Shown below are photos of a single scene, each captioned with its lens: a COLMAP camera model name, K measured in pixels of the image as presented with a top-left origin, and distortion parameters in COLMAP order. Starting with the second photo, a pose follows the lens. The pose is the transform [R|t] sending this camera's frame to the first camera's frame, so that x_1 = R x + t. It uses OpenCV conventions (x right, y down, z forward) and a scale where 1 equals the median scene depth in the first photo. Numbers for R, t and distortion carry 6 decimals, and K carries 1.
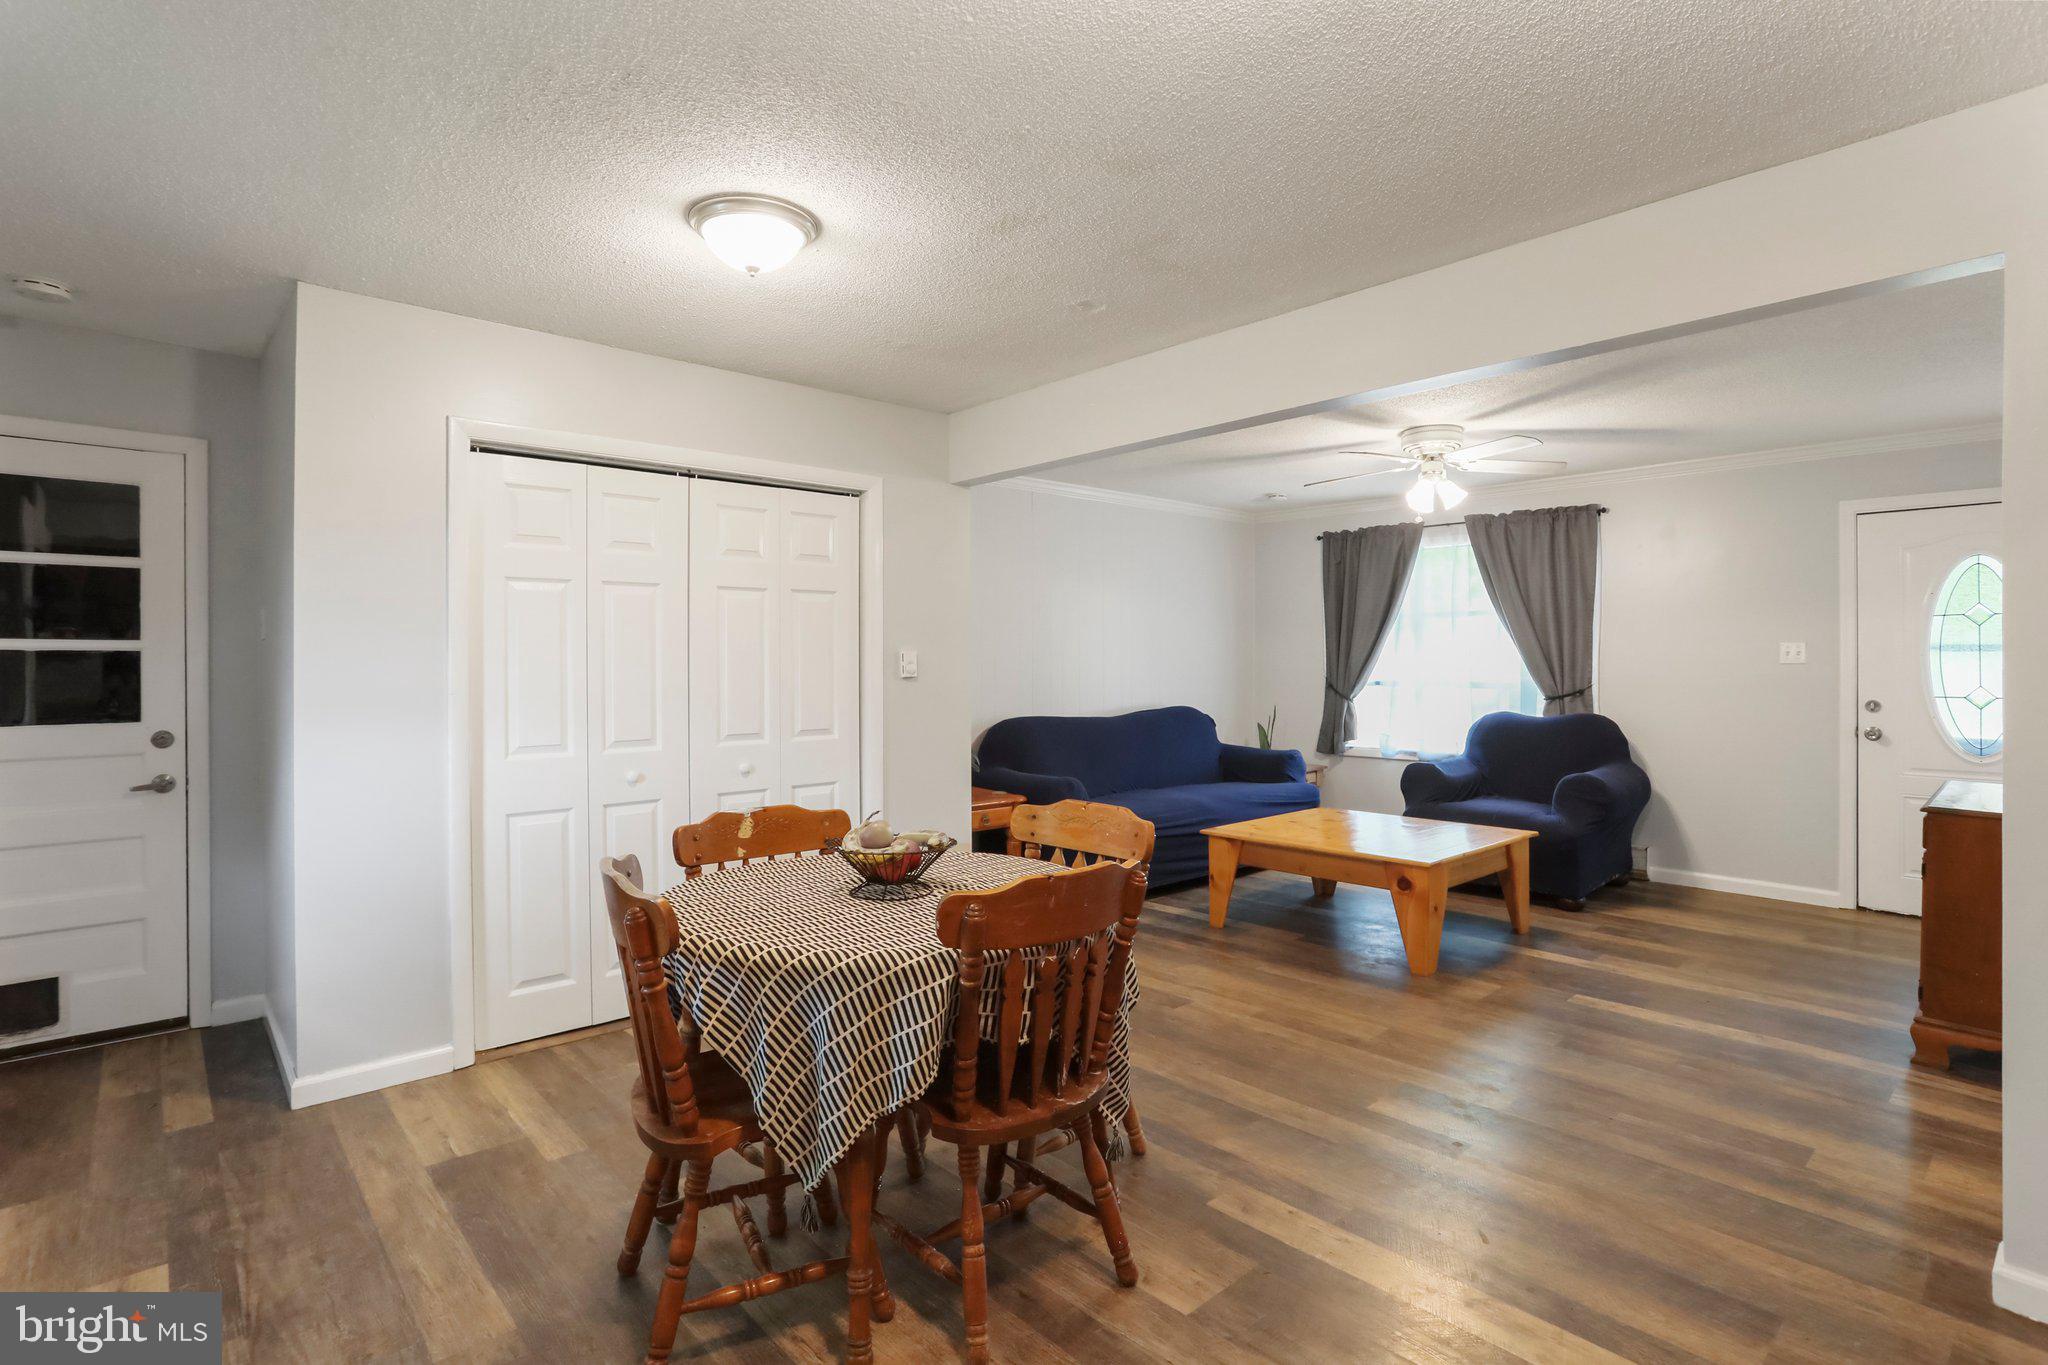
lens RADIAL K [[998.4, 0, 1035.9], [0, 998.4, 665.1], [0, 0, 1]] dist [-0.000605, 0.000114]
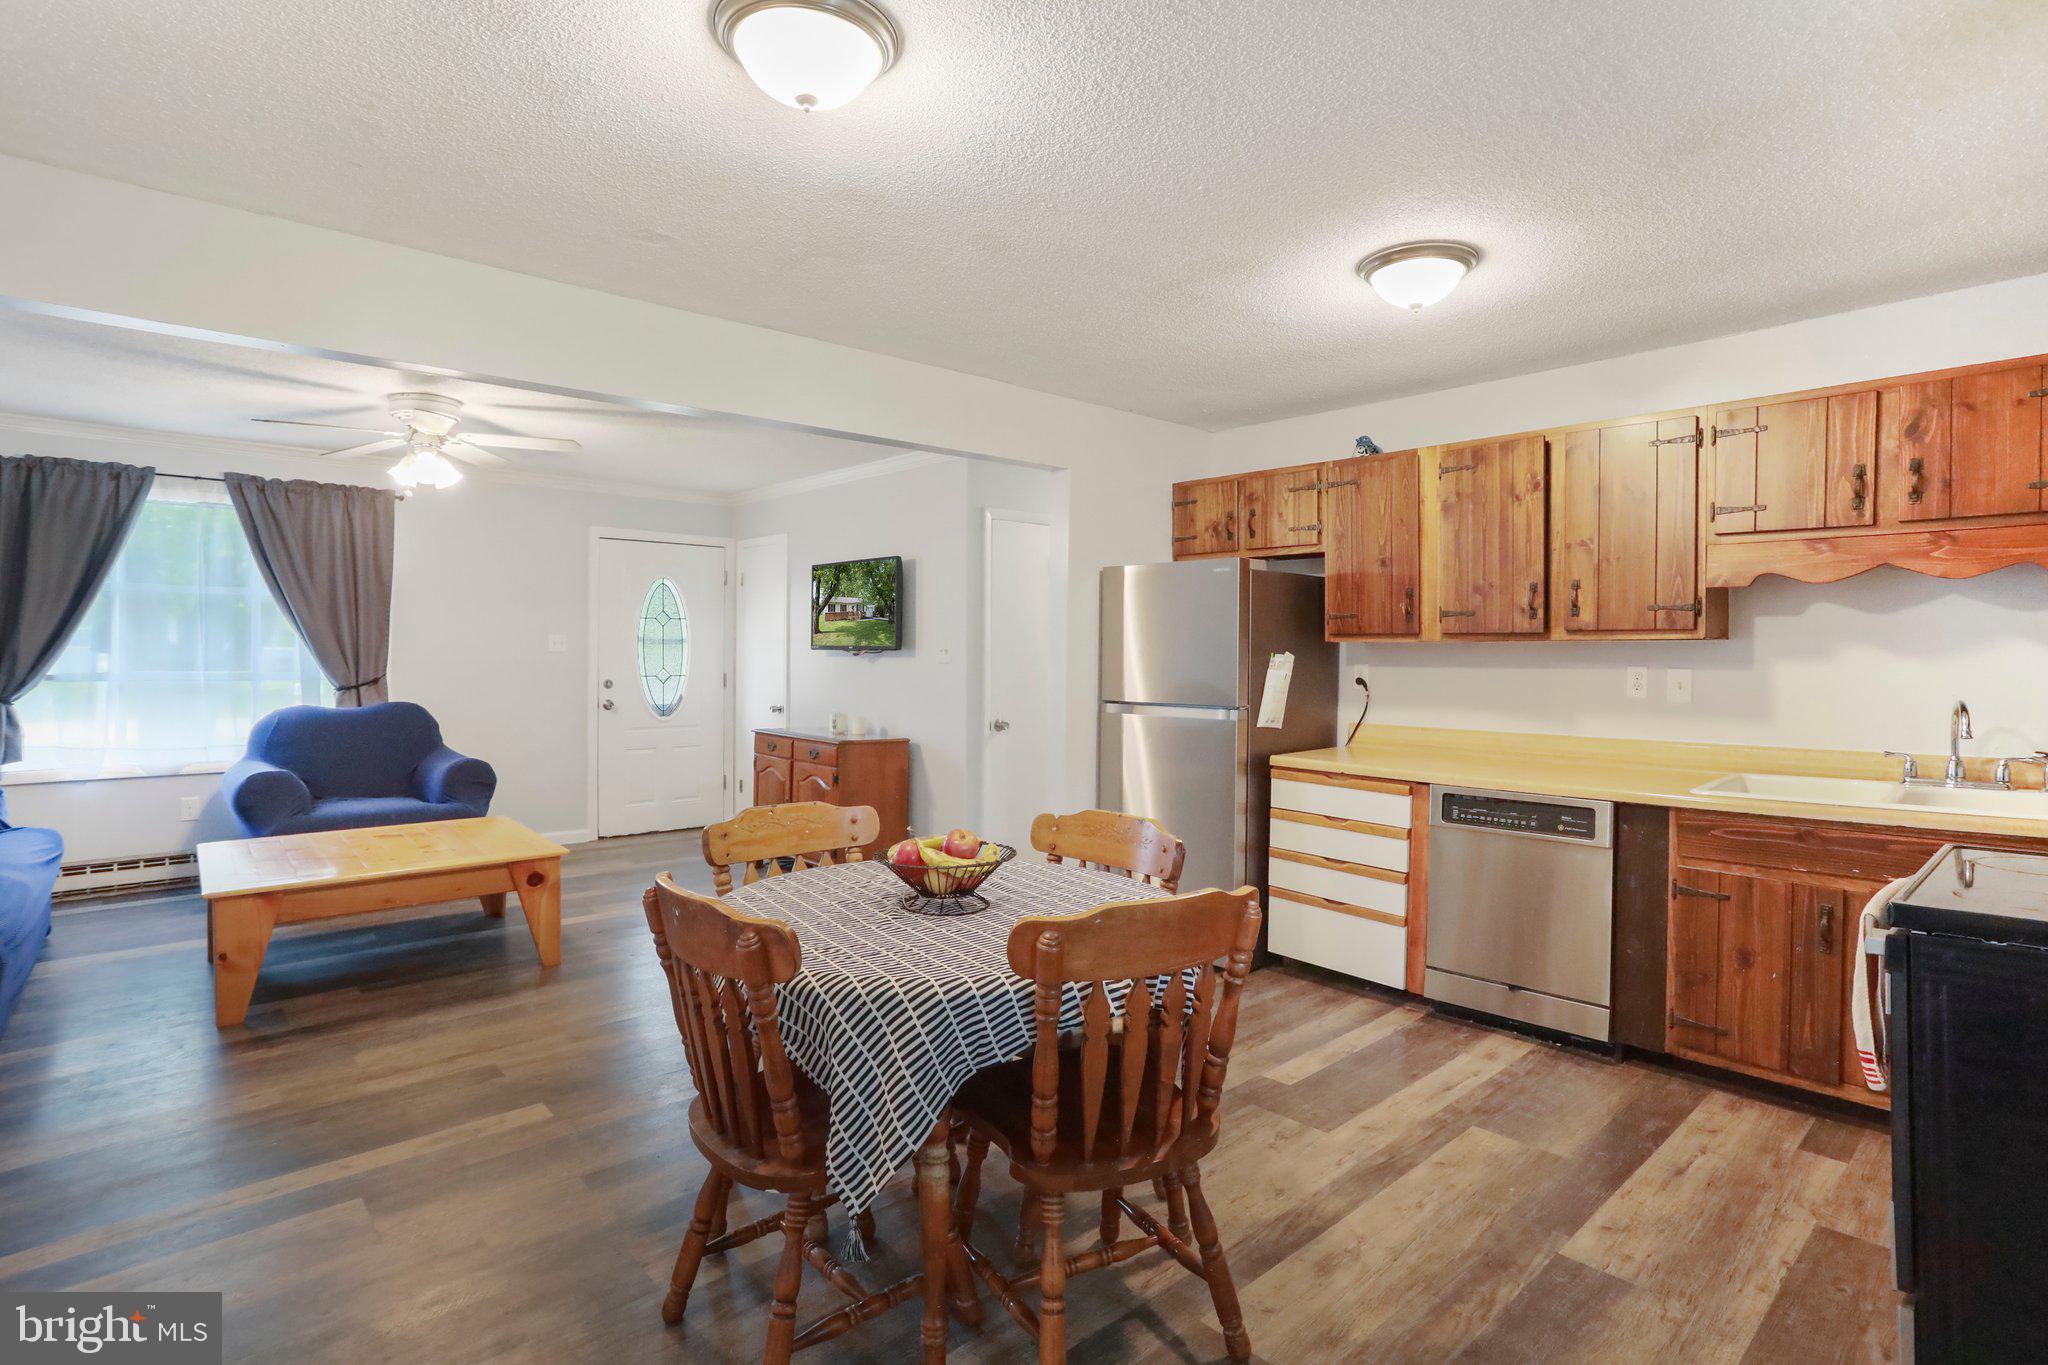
lens RADIAL K [[998.4, 0, 1038.8], [0, 998.4, 682.8], [0, 0, 1]] dist [-0.000605, 0.000114]
pose [[0.014751, -0.026062, 0.999551, -0.407365], [-0.003713, 0.999652, 0.026120, 0.001857], [-0.999884, -0.004097, 0.014650, 0.348256]]
